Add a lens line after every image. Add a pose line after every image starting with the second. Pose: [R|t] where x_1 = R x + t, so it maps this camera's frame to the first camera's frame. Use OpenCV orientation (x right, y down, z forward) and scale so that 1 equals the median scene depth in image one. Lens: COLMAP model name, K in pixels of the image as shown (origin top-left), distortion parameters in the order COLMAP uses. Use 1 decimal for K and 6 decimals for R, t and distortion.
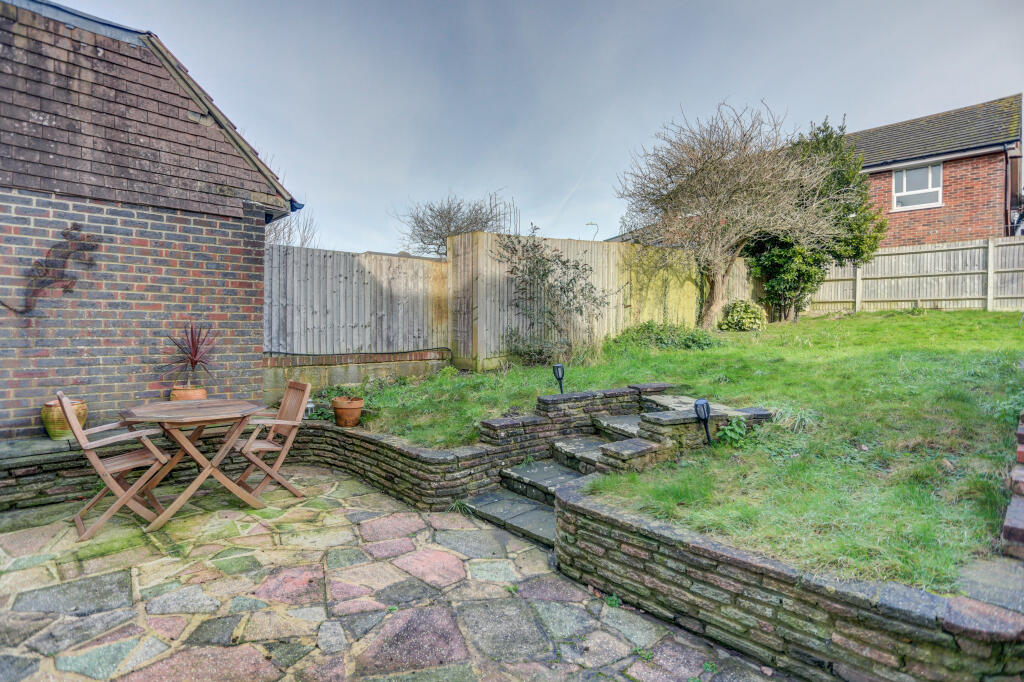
lens RADIAL K [[517.4, 0, 505.2], [0, 517.4, 330.4], [0, 0, 1]] dist [-0.071176, 0.029600]
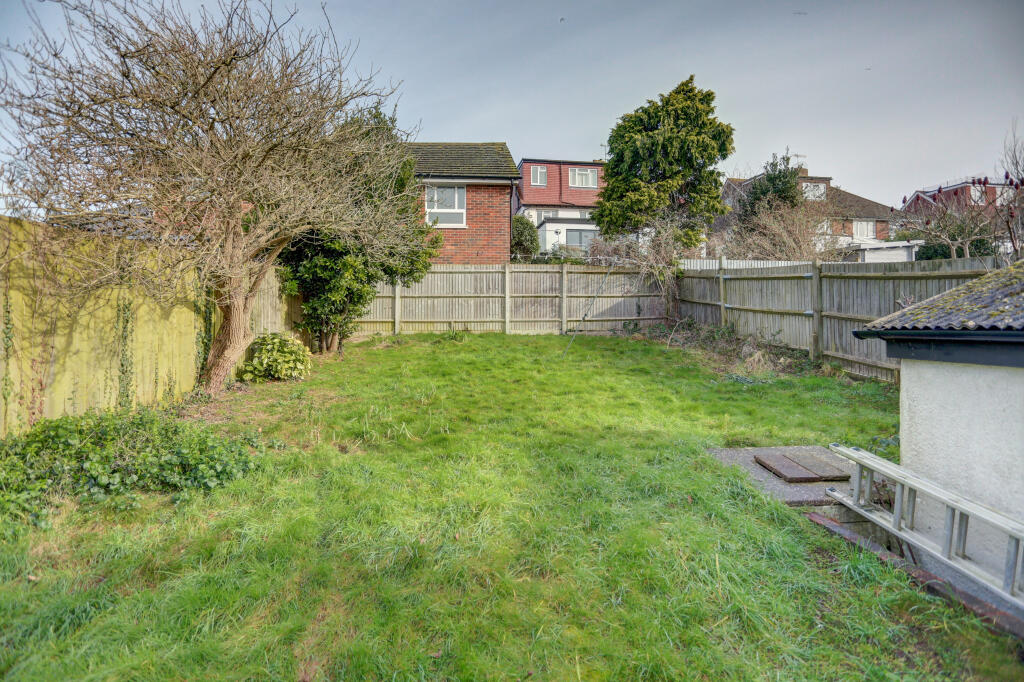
lens RADIAL K [[517.4, 0, 505.2], [0, 517.4, 330.4], [0, 0, 1]] dist [-0.071176, 0.029600]
pose [[0.634603, -0.014960, 0.772694, 0.425220], [0.015203, 0.999861, 0.006872, -0.179218], [-0.772689, 0.007387, 0.634742, 1.034215]]
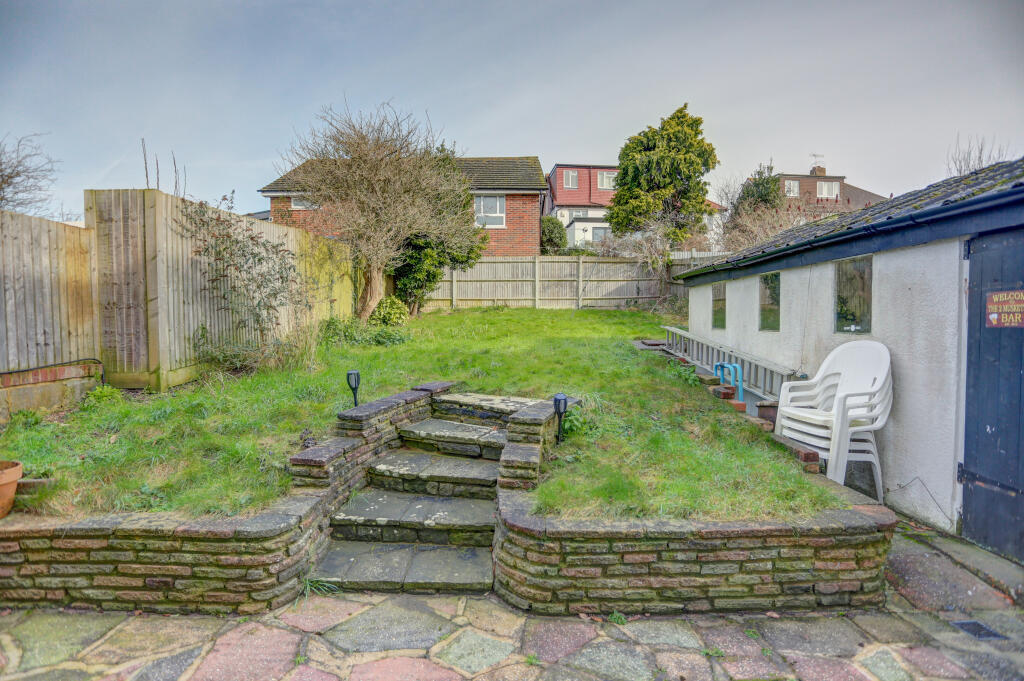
lens RADIAL K [[501.4, 0, 512.0], [0, 501.4, 340.5], [0, 0, 1]] dist [-0.070211, 0.029033]
pose [[0.682183, -0.036638, 0.730263, -0.328810], [0.014349, 0.999222, 0.036728, -0.007603], [-0.731041, -0.014577, 0.682178, 0.312926]]
